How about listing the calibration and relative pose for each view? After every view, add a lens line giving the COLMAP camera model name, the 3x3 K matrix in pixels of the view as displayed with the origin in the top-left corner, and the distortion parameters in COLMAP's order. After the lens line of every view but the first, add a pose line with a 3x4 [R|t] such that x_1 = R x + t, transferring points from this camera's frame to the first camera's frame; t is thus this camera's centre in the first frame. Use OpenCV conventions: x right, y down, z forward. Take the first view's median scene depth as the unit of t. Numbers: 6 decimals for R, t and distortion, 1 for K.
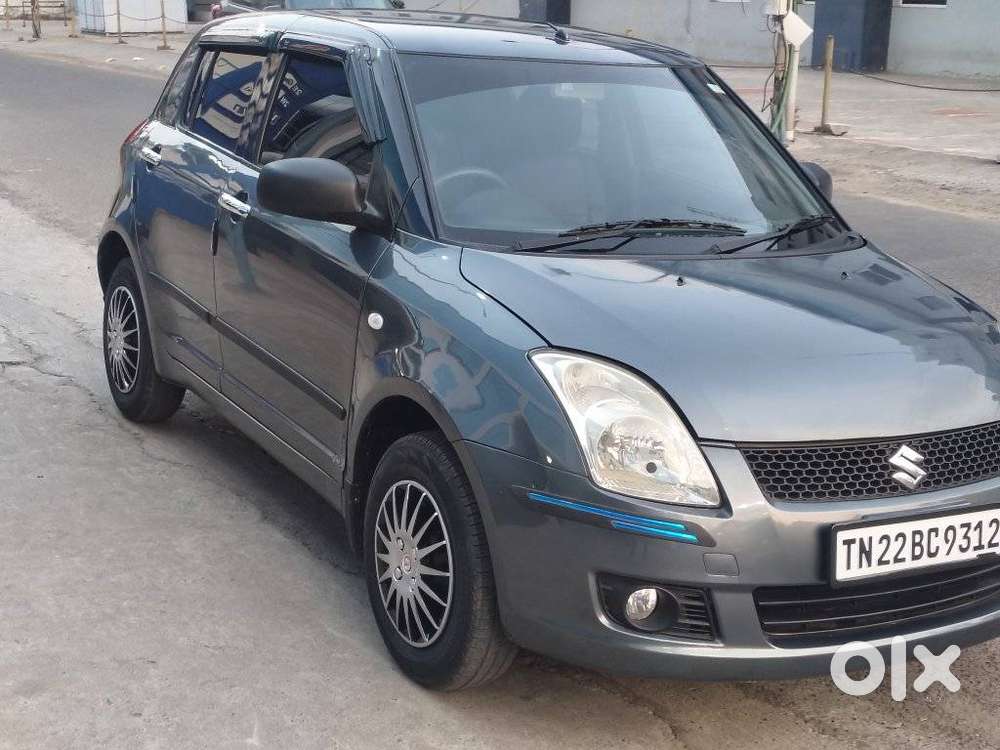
lens RADIAL K [[1488.5, 0, 500.0], [0, 1488.5, 375.0], [0, 0, 1]] dist [0.203424, -0.688434]
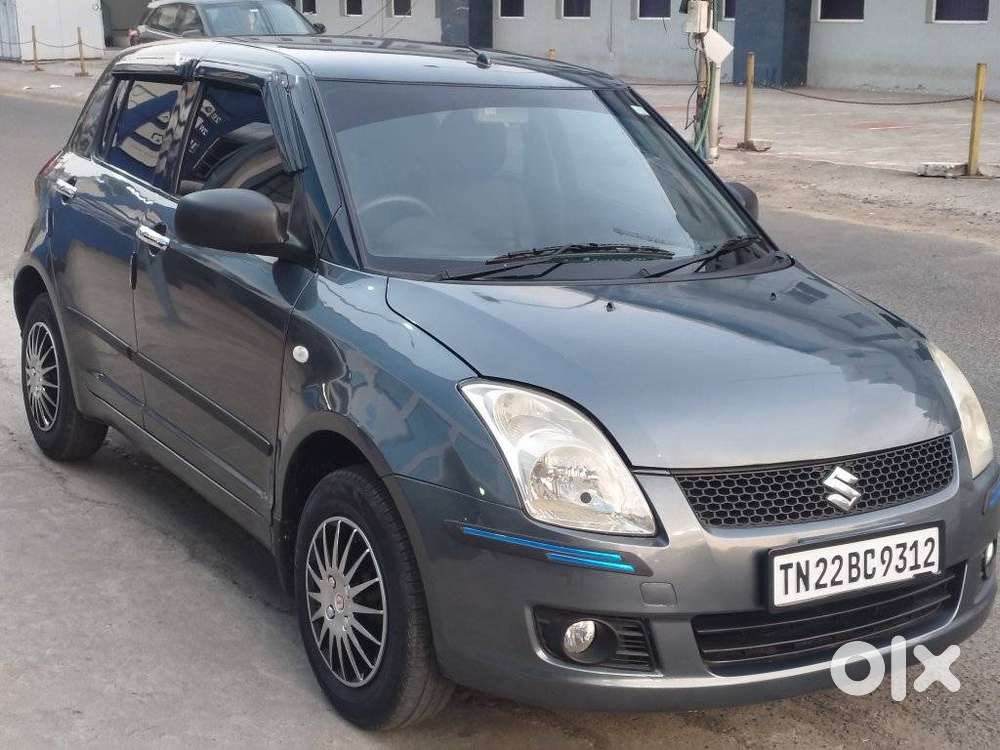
lens RADIAL K [[1492.6, 0, 495.7], [0, 1492.6, 386.9], [0, 0, 1]] dist [0.199950, -0.636828]
pose [[0.998745, -0.026469, 0.042507, 0.001716], [0.026715, 0.999629, -0.005214, -0.006190], [-0.042353, 0.006343, 0.999083, 0.014073]]
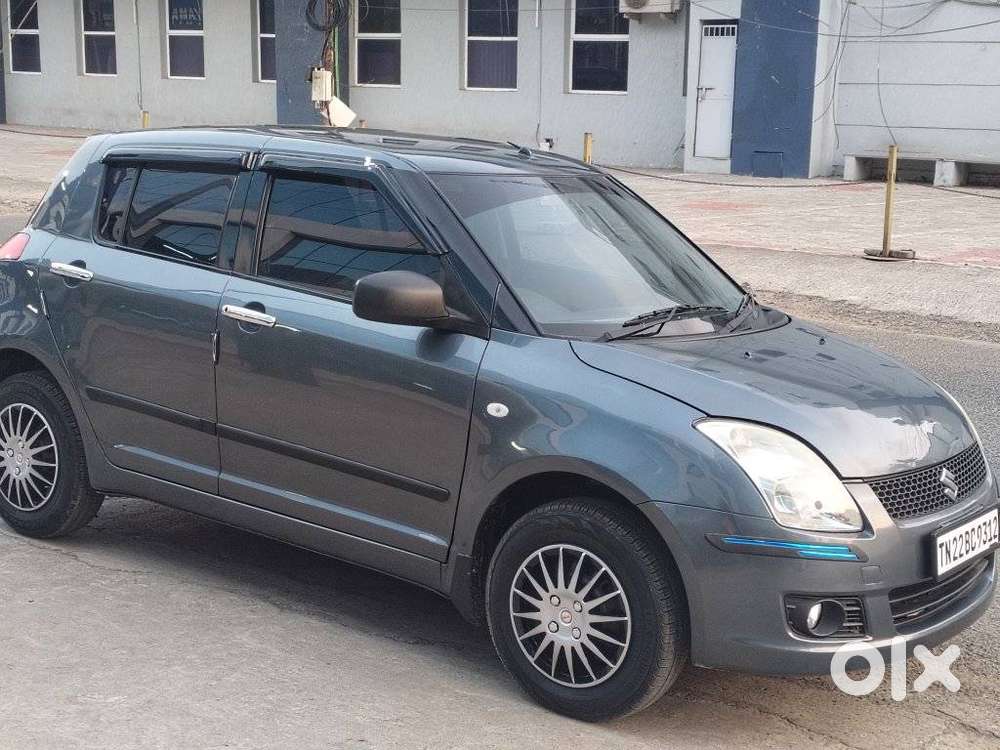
lens RADIAL K [[1488.5, 0, 500.0], [0, 1488.5, 375.0], [0, 0, 1]] dist [0.203424, -0.688434]
pose [[0.919682, -0.081633, 0.384084, -0.516118], [0.098292, 0.994870, -0.023909, -0.035293], [-0.380162, 0.059741, 0.922989, -0.055620]]
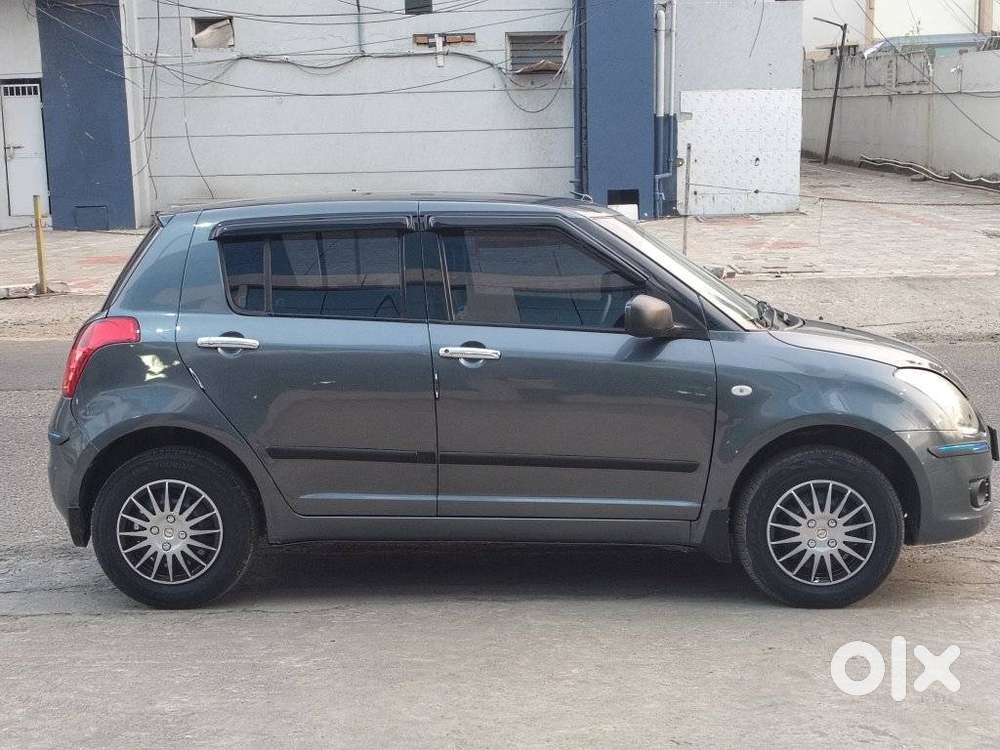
lens RADIAL K [[1488.5, 0, 500.0], [0, 1488.5, 375.0], [0, 0, 1]] dist [0.203424, -0.688434]
pose [[0.531923, -0.177170, 0.828051, -1.436102], [0.246184, 0.967985, 0.048966, -0.182378], [-0.810217, 0.177807, 0.558510, 0.358659]]
